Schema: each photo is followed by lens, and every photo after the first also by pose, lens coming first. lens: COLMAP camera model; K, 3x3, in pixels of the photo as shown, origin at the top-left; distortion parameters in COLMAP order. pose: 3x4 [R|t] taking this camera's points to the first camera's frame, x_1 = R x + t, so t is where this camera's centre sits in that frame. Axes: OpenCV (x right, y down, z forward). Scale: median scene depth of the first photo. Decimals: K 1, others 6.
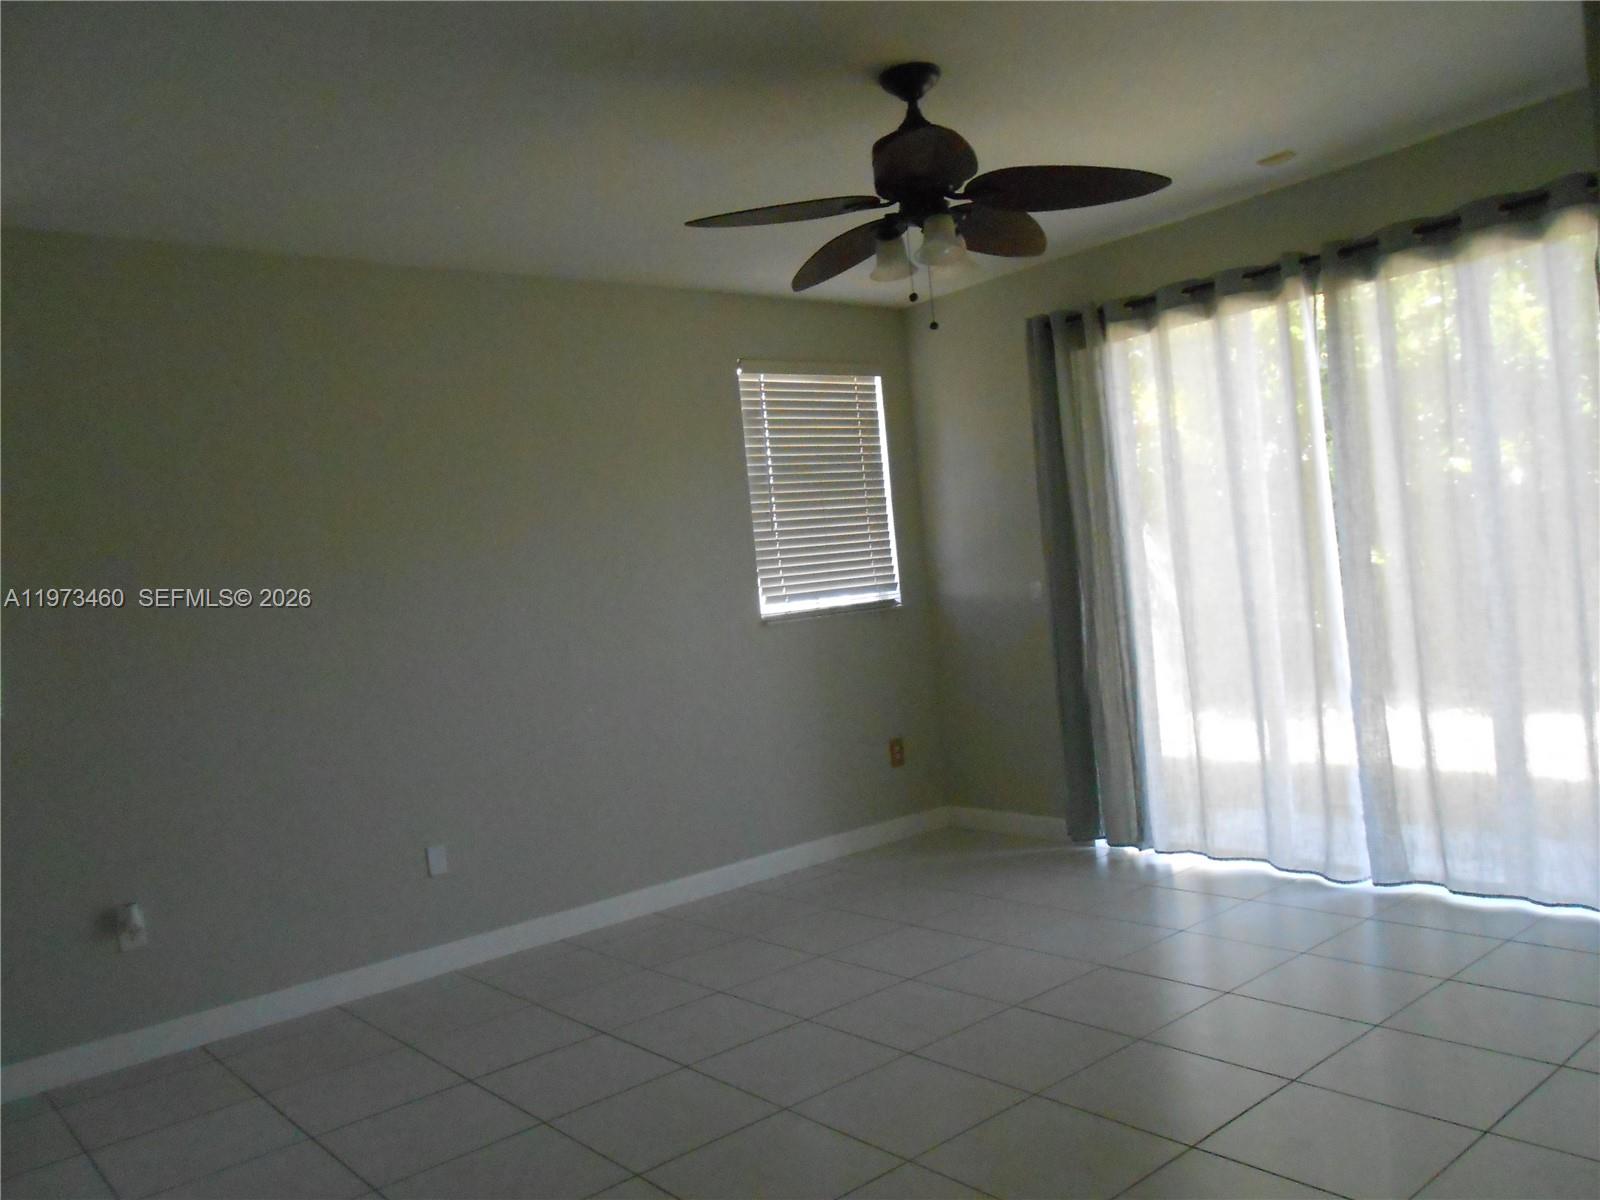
lens RADIAL K [[1238.2, 0, 800.0], [0, 1238.2, 600.0], [0, 0, 1]] dist [-0.071568, 0.080021]
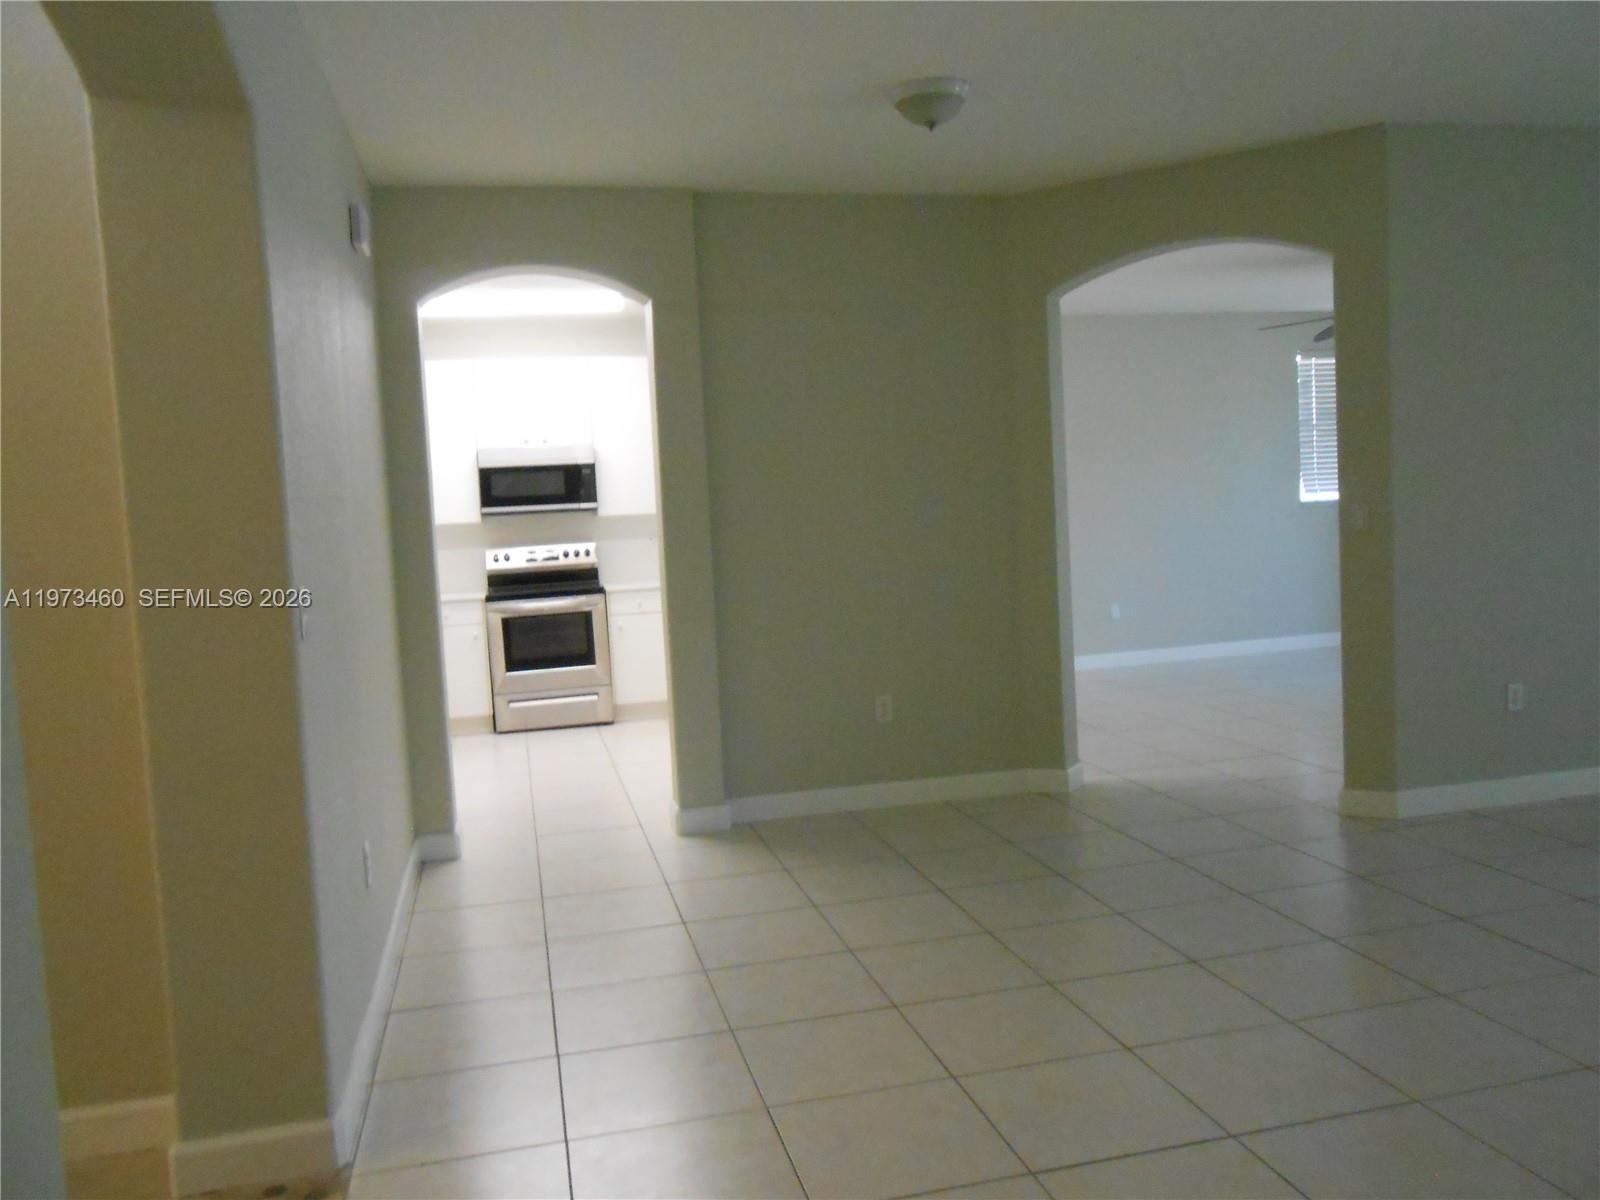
lens RADIAL K [[1238.2, 0, 800.0], [0, 1238.2, 600.0], [0, 0, 1]] dist [-0.071568, 0.080021]
pose [[0.894303, 0.086640, -0.438995, 0.108470], [-0.044643, 0.993457, 0.105123, 0.002814], [0.445230, -0.074414, 0.892319, -0.871370]]
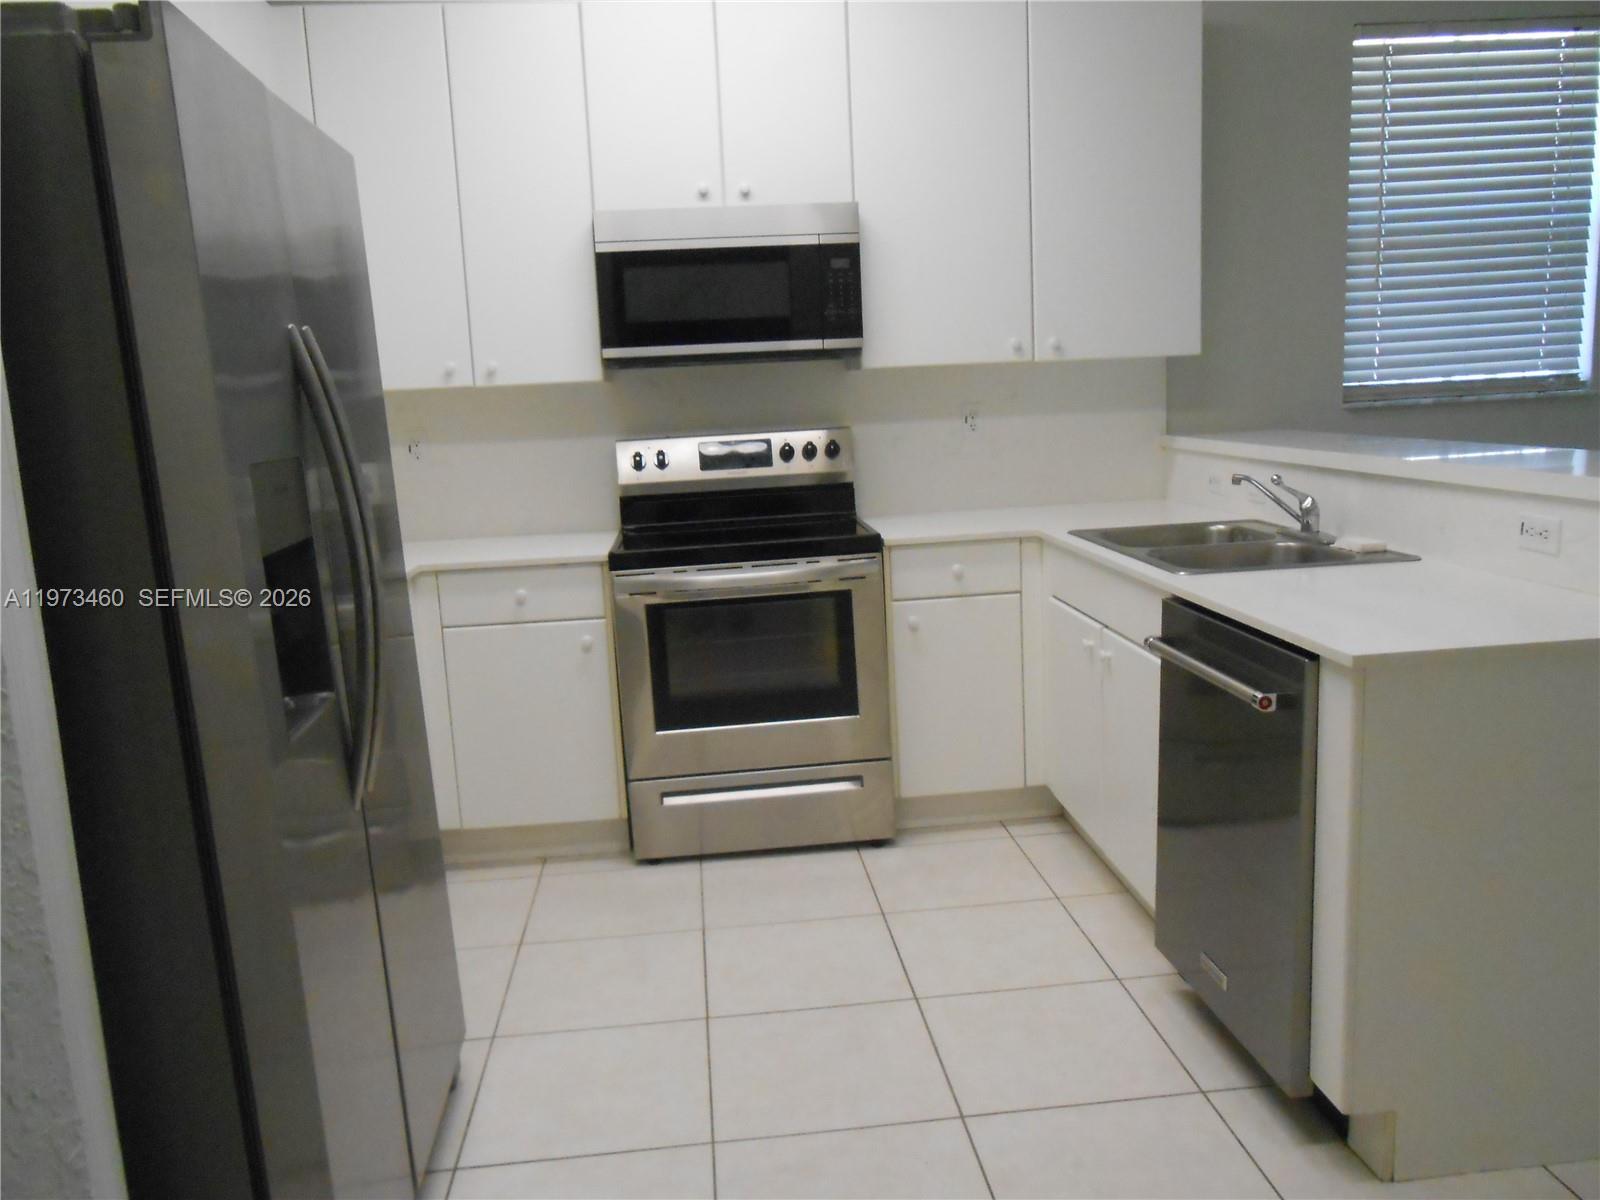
lens RADIAL K [[1238.2, 0, 800.0], [0, 1238.2, 600.0], [0, 0, 1]] dist [-0.071568, 0.080021]
pose [[0.828391, 0.148819, -0.540019, -0.414716], [-0.042169, 0.977895, 0.204801, 0.055452], [0.558560, -0.146883, 0.816355, -0.230464]]
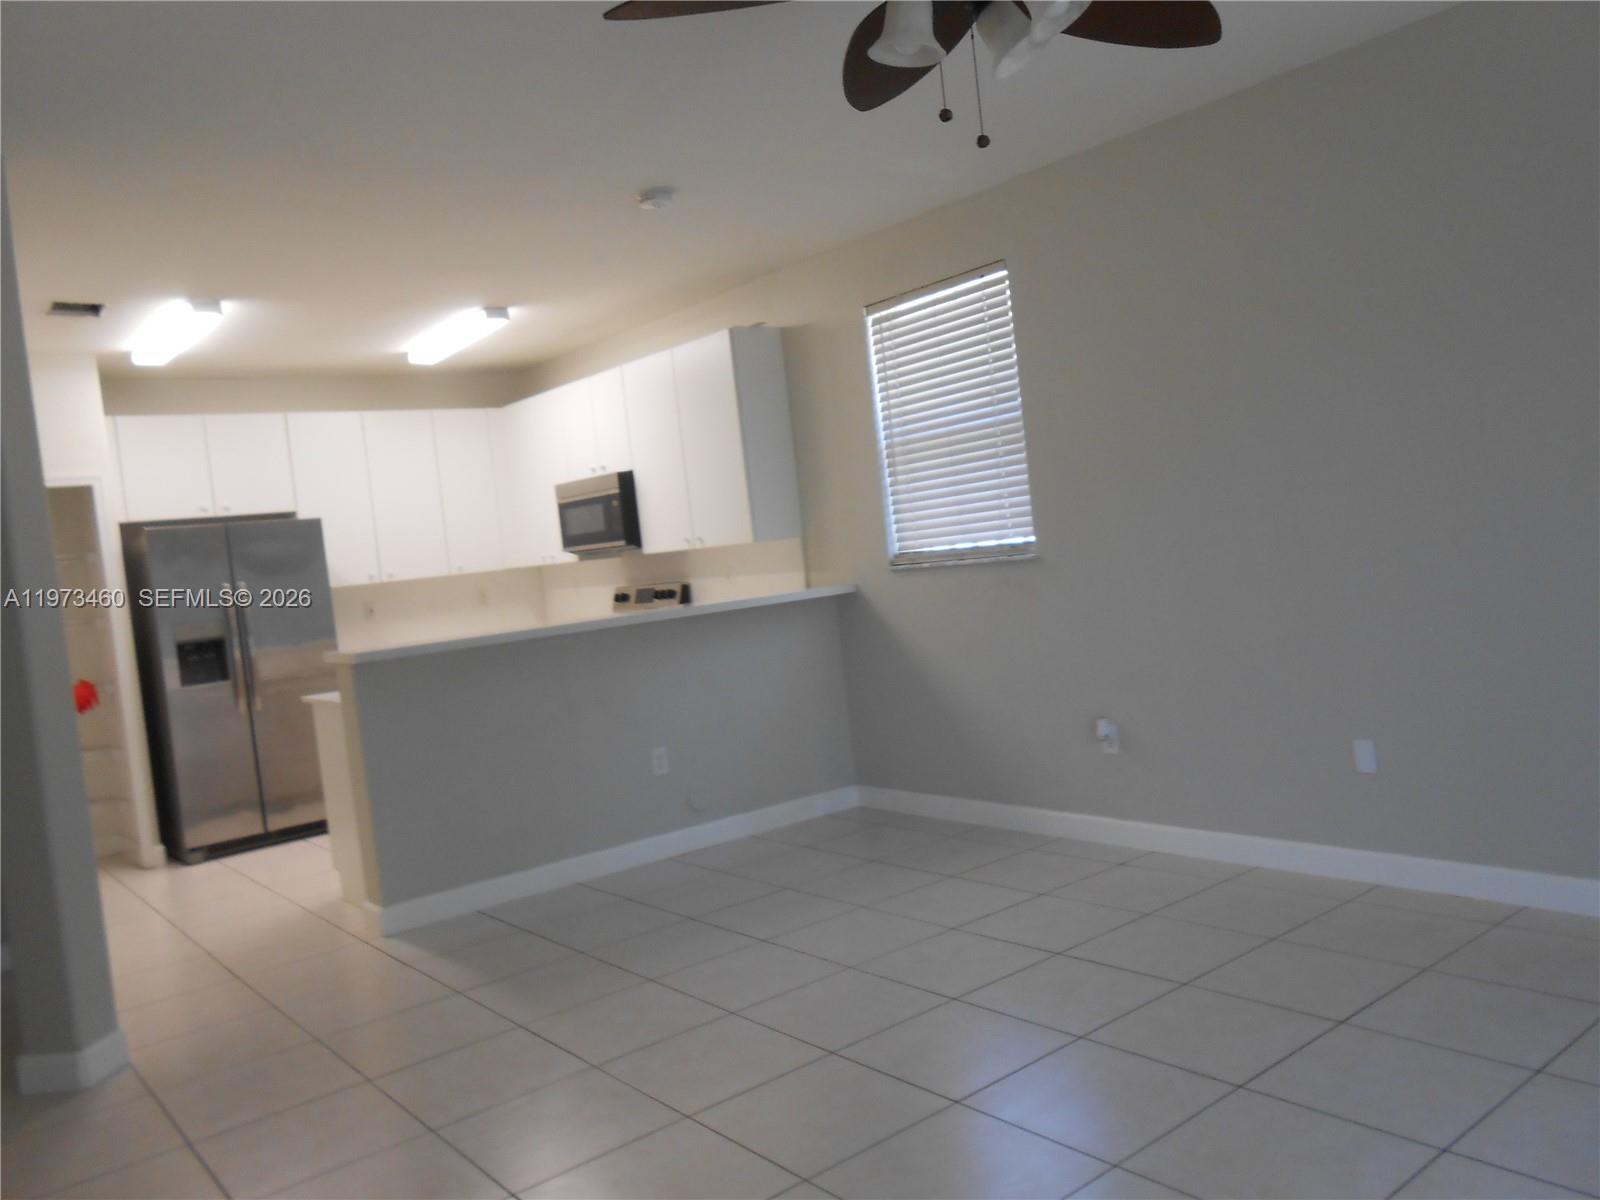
lens RADIAL K [[1238.2, 0, 800.0], [0, 1238.2, 600.0], [0, 0, 1]] dist [-0.071568, 0.080021]
pose [[-0.016906, 0.138145, -0.990268, 0.499491], [0.082814, 0.987200, 0.136303, -0.046106], [0.996422, -0.079704, -0.028130, 0.552202]]
